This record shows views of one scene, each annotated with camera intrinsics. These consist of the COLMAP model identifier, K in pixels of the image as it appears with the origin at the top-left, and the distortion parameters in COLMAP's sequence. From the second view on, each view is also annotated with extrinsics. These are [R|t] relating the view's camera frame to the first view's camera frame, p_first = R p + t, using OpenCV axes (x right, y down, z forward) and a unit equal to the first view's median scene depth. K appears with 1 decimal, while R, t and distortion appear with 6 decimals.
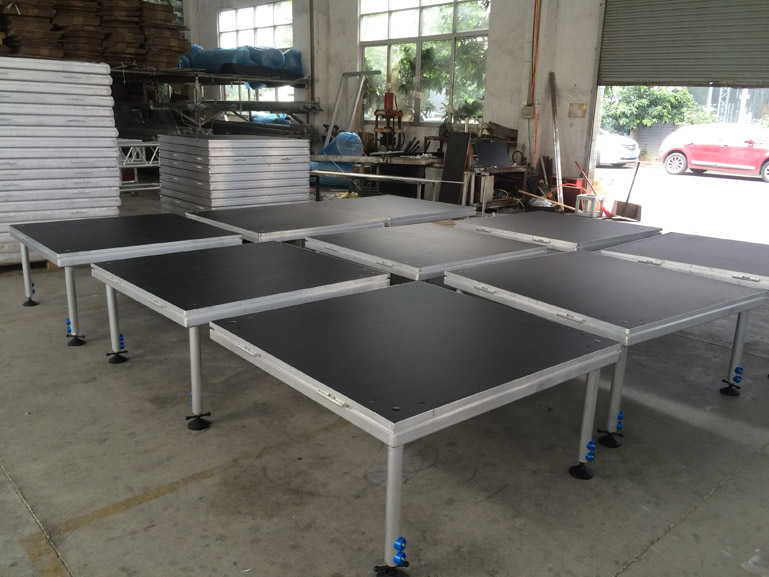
lens RADIAL K [[667.3, 0, 385.1], [0, 667.3, 284.4], [0, 0, 1]] dist [0.079650, -0.114151]
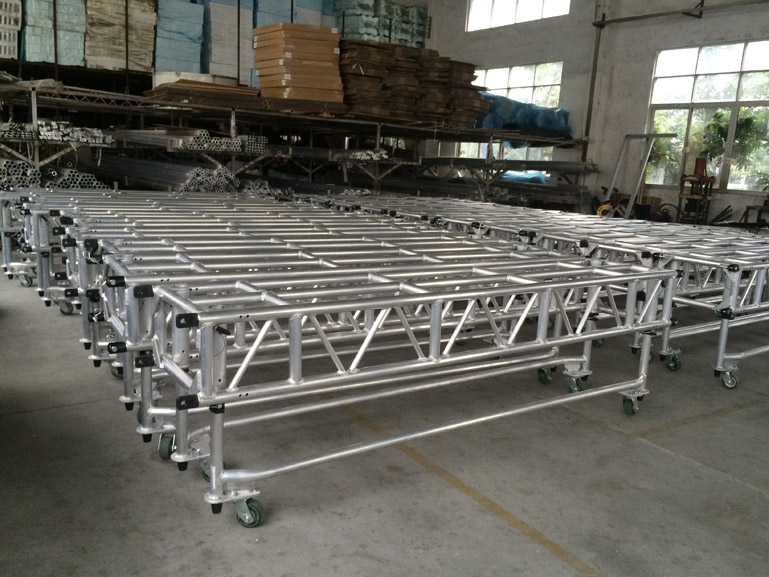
lens RADIAL K [[667.3, 0, 383.6], [0, 667.3, 286.9], [0, 0, 1]] dist [0.079650, -0.114151]
pose [[0.989494, 0.062681, -0.130280, -0.287432], [-0.071542, 0.995351, -0.064485, -0.010154], [0.125632, 0.073128, 0.989378, 0.011218]]
